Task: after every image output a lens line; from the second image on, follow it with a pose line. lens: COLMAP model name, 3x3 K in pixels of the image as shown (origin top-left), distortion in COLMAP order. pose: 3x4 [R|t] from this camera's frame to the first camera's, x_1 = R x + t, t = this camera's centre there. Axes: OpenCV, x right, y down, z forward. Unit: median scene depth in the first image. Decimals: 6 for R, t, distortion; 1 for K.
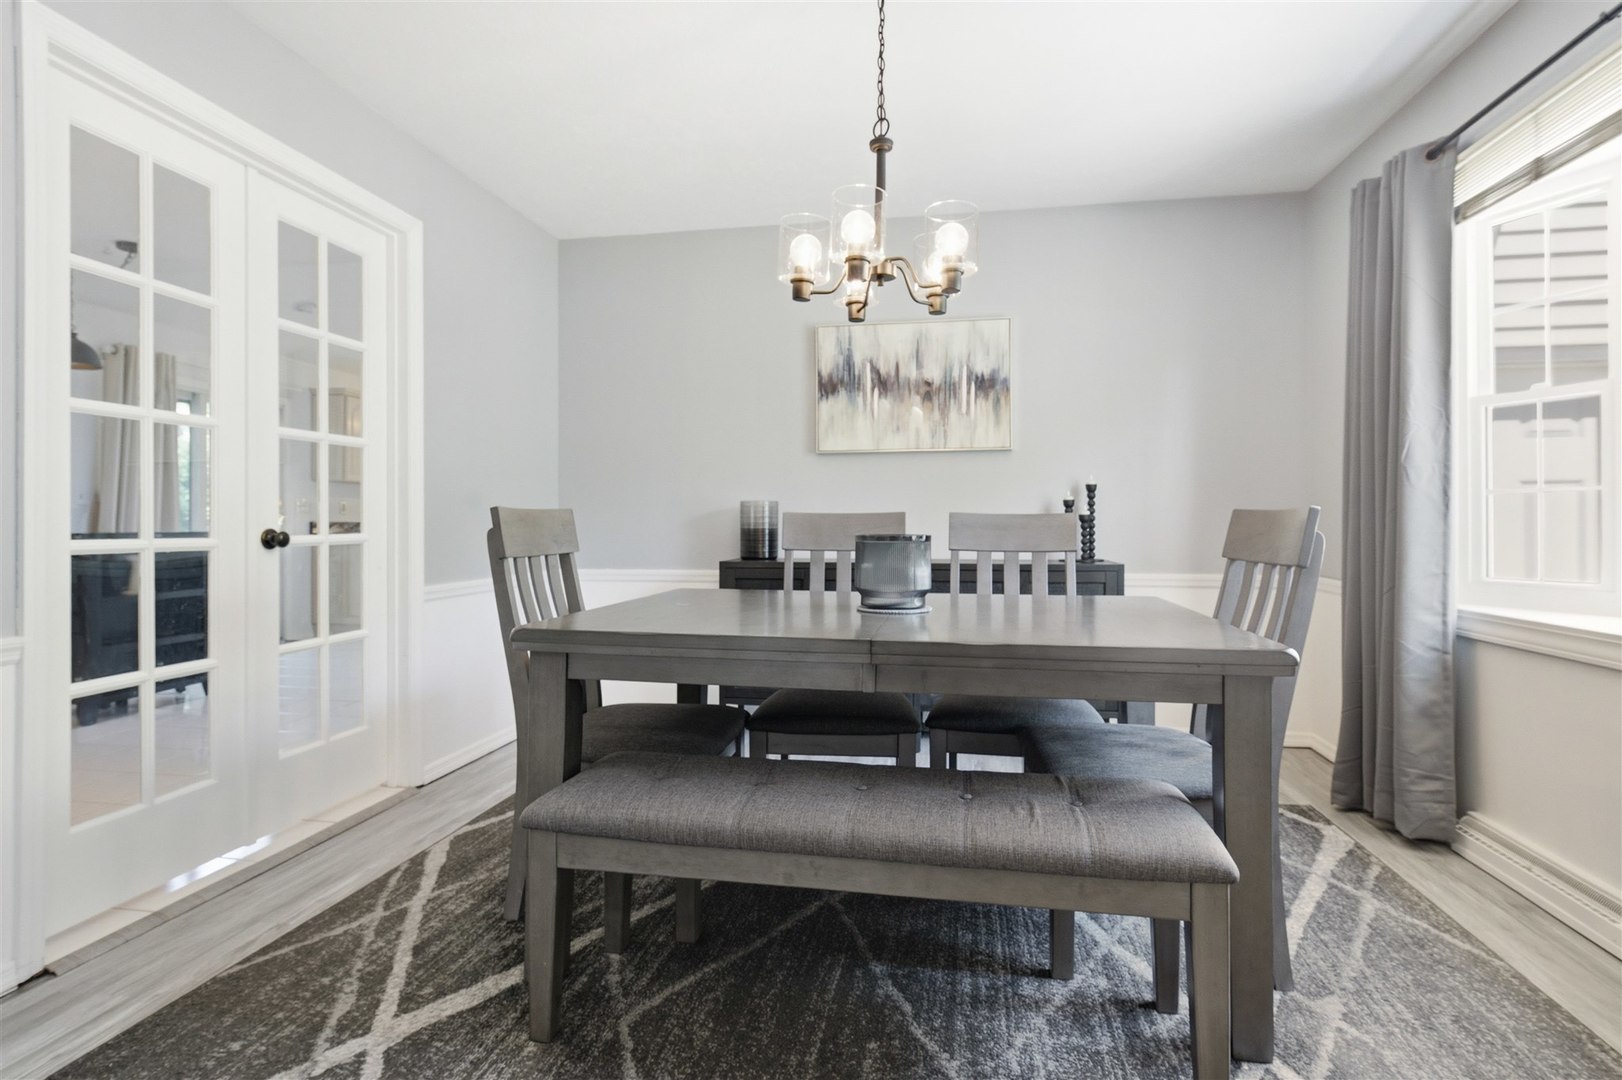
lens RADIAL K [[826.3, 0, 805.3], [0, 826.3, 532.0], [0, 0, 1]] dist [0.018175, 0.000535]
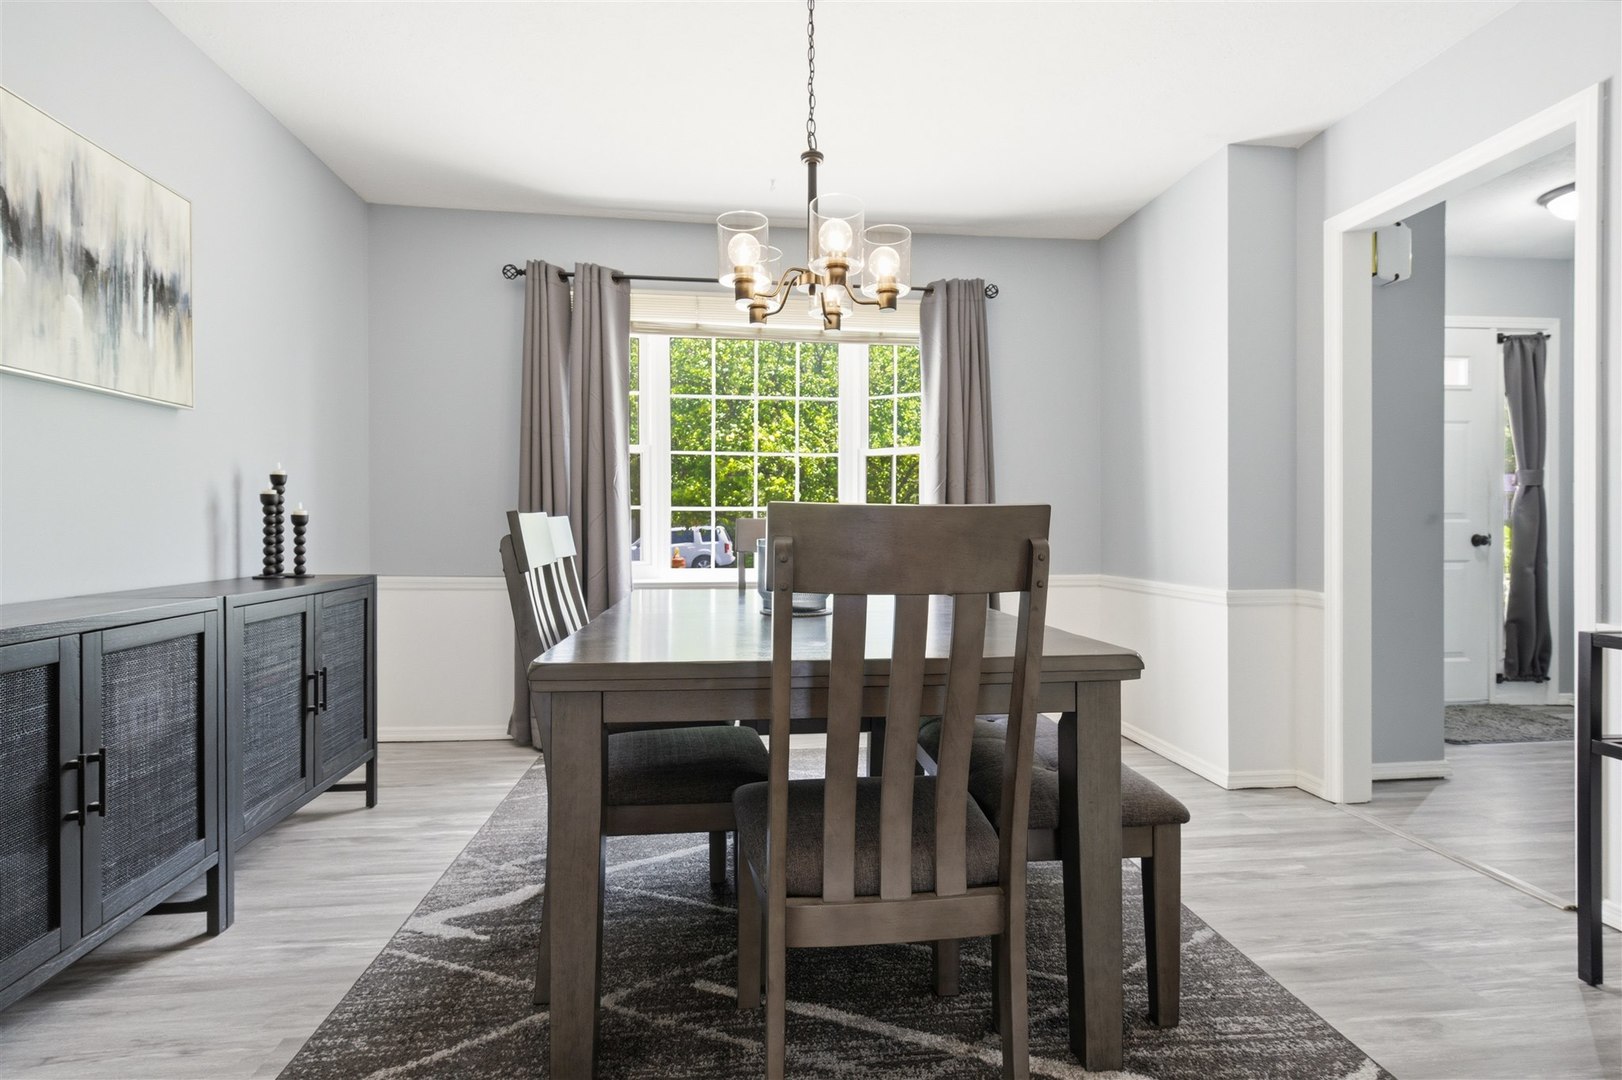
lens RADIAL K [[826.3, 0, 807.1], [0, 826.3, 533.8], [0, 0, 1]] dist [0.018175, 0.000535]
pose [[-0.282198, -0.004925, 0.959344, -0.497446], [0.006235, 0.999956, 0.006967, -0.006008], [-0.959336, 0.007948, -0.282155, 0.721438]]
